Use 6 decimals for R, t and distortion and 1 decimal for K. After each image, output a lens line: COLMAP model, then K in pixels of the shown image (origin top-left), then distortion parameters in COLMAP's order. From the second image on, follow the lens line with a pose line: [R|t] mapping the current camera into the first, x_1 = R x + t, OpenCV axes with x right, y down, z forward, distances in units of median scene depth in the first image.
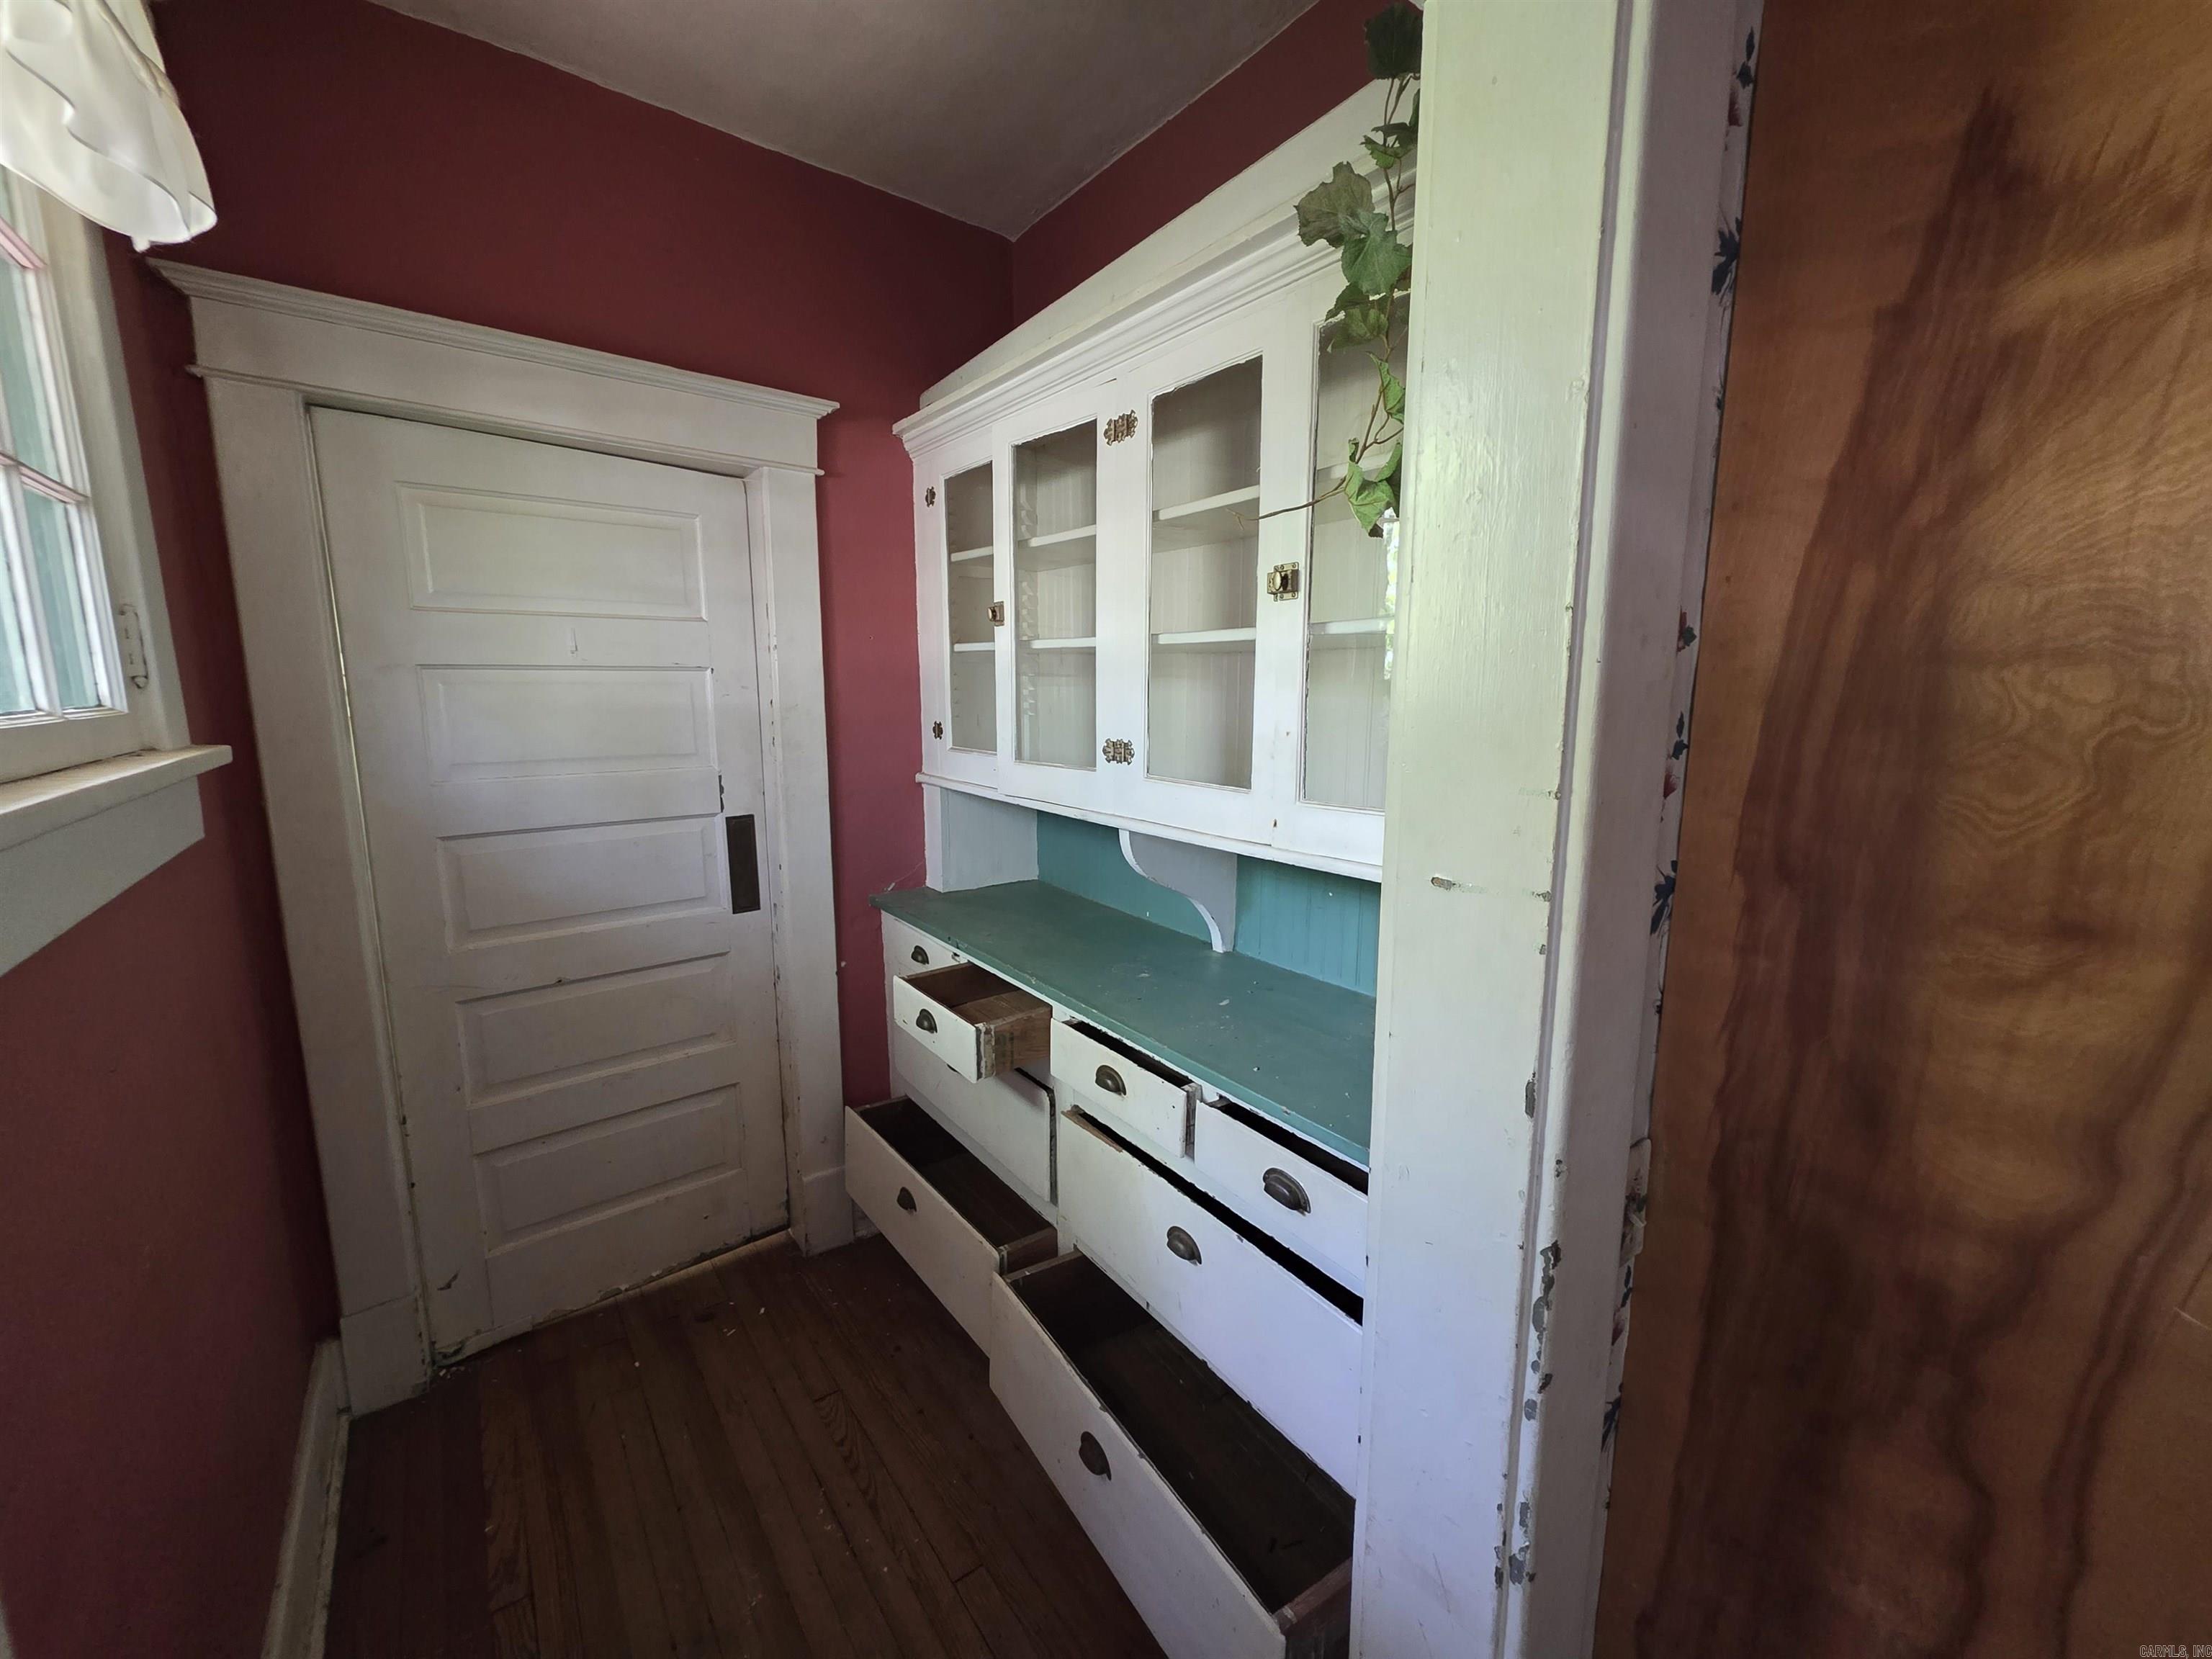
lens RADIAL K [[882.2, 0, 1103.1], [0, 882.2, 825.9], [0, 0, 1]] dist [0.001400, 0.000134]
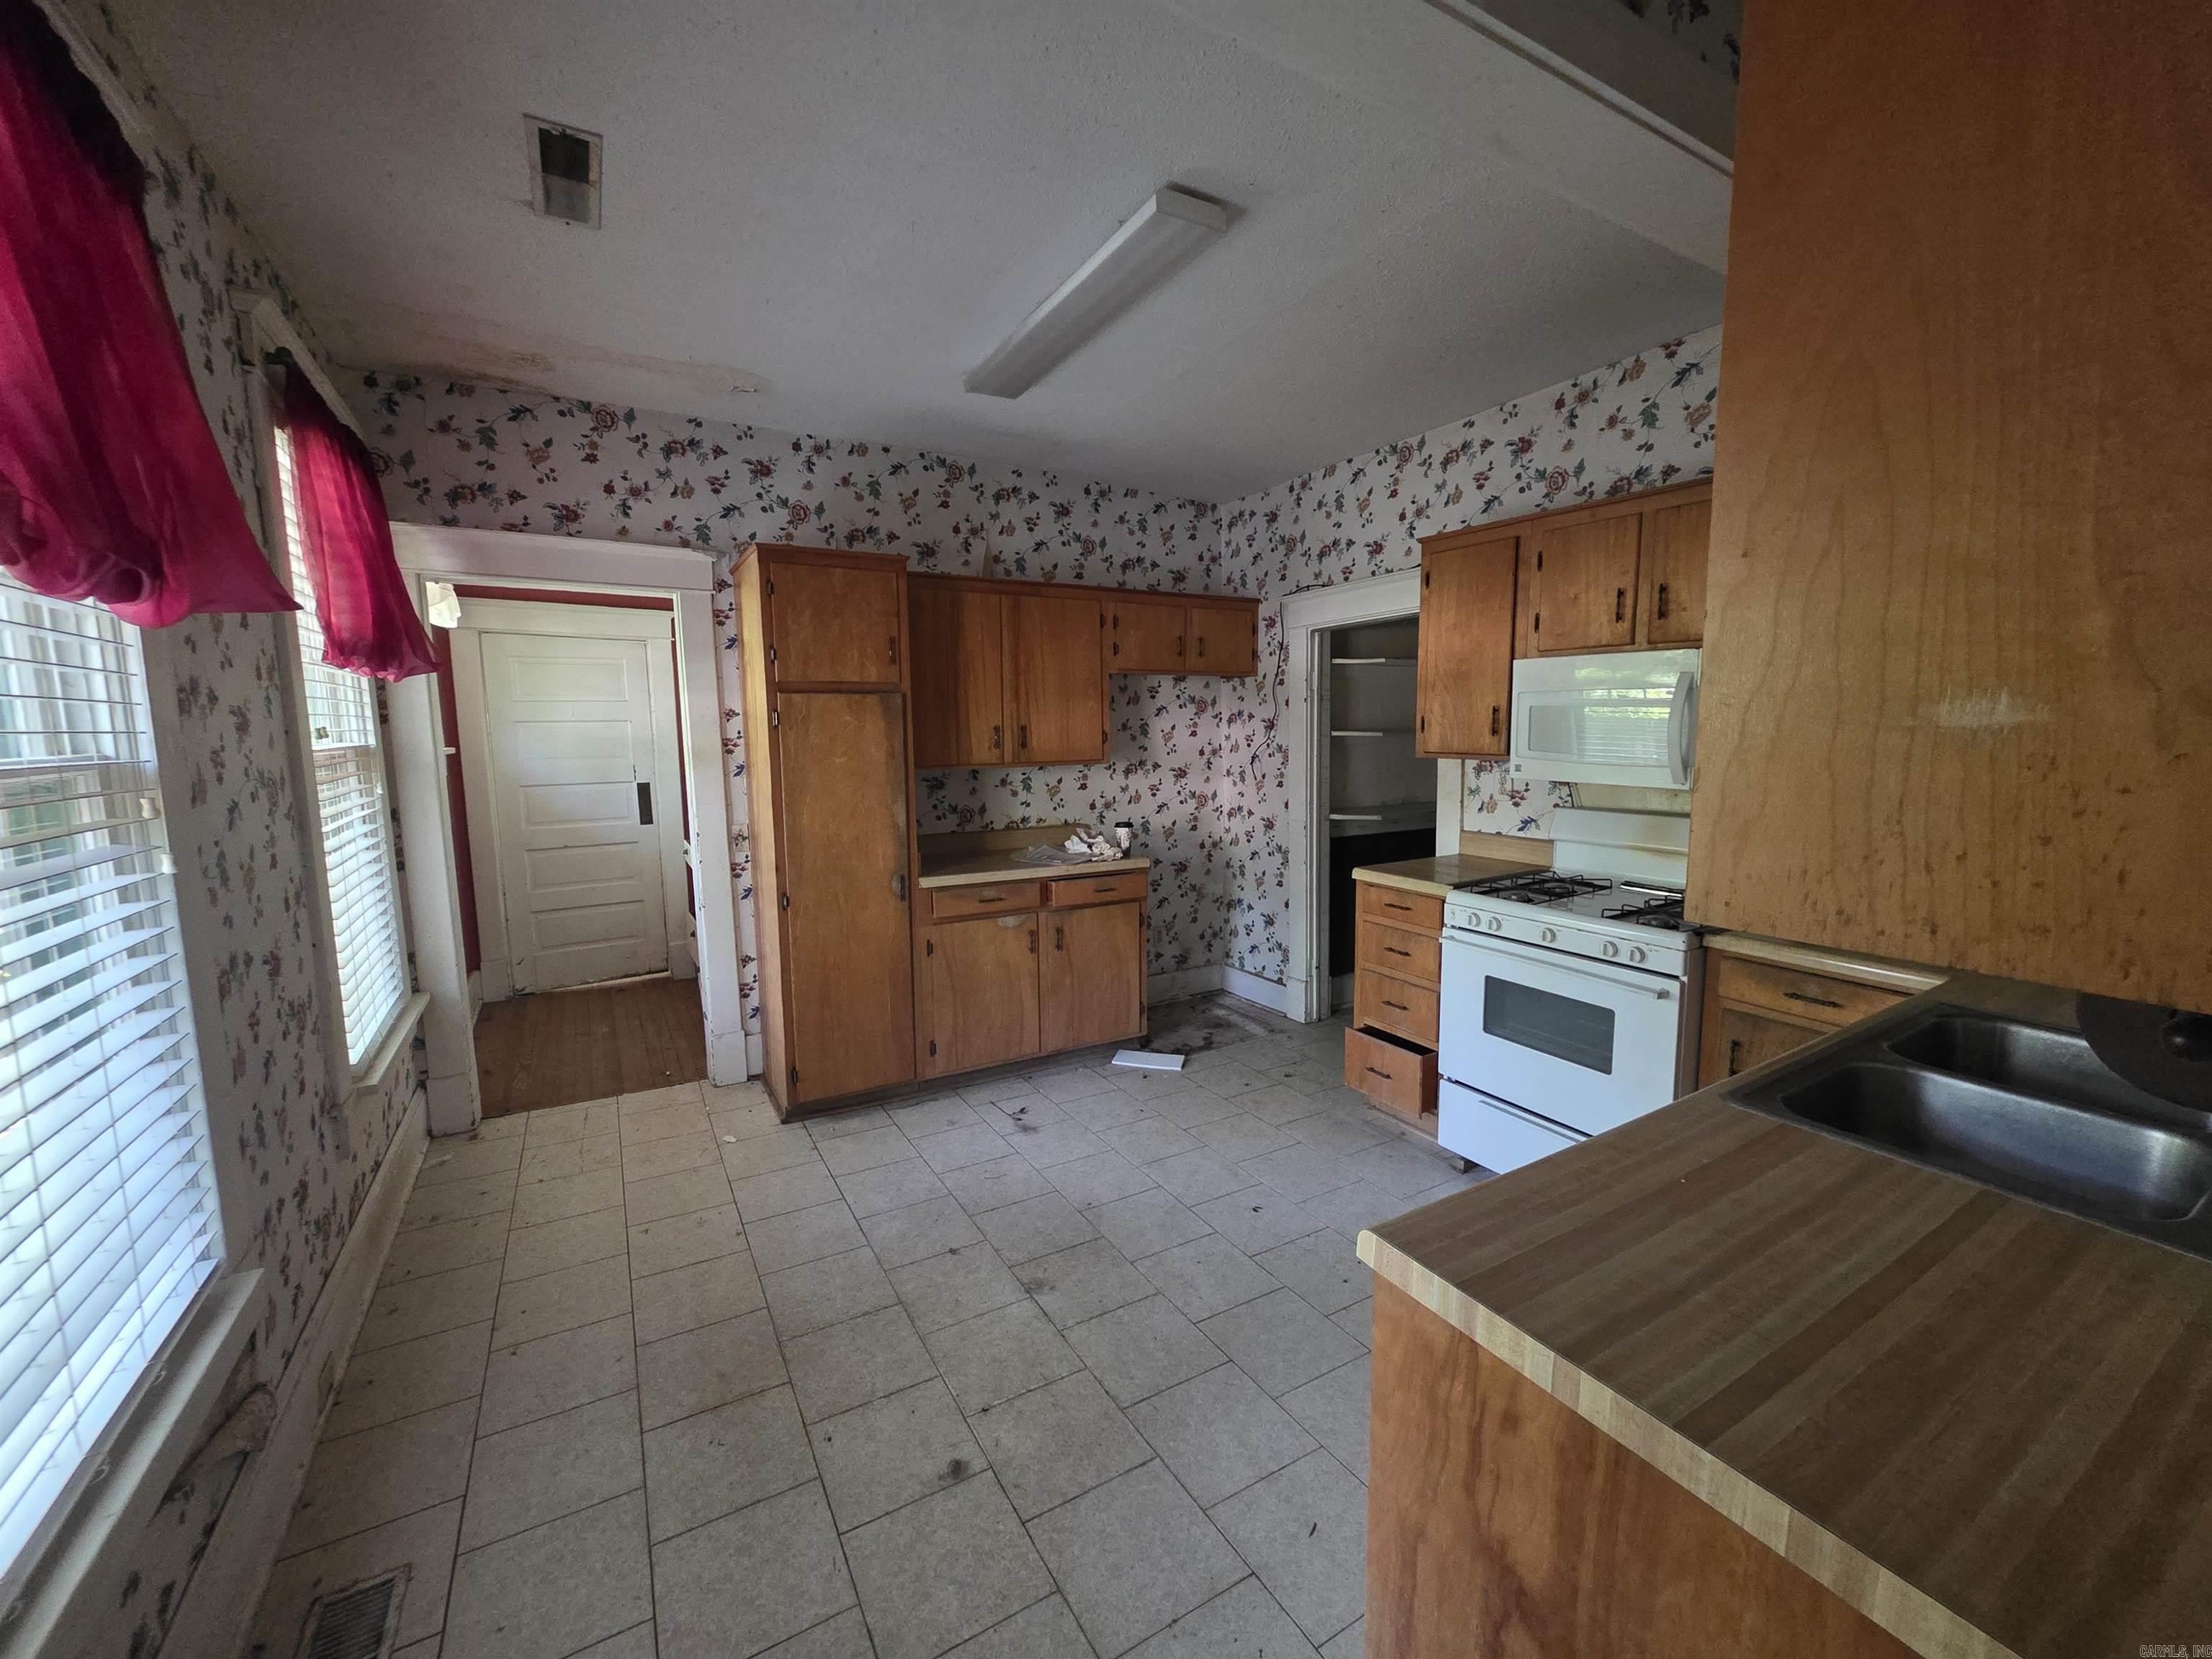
lens RADIAL K [[882.2, 0, 1109.9], [0, 882.2, 831.1], [0, 0, 1]] dist [0.001400, 0.000134]
pose [[0.991934, 0.012590, -0.126128, 1.248923], [-0.016026, 0.999527, -0.026260, 0.177058], [0.125737, 0.028069, 0.991666, -1.308217]]
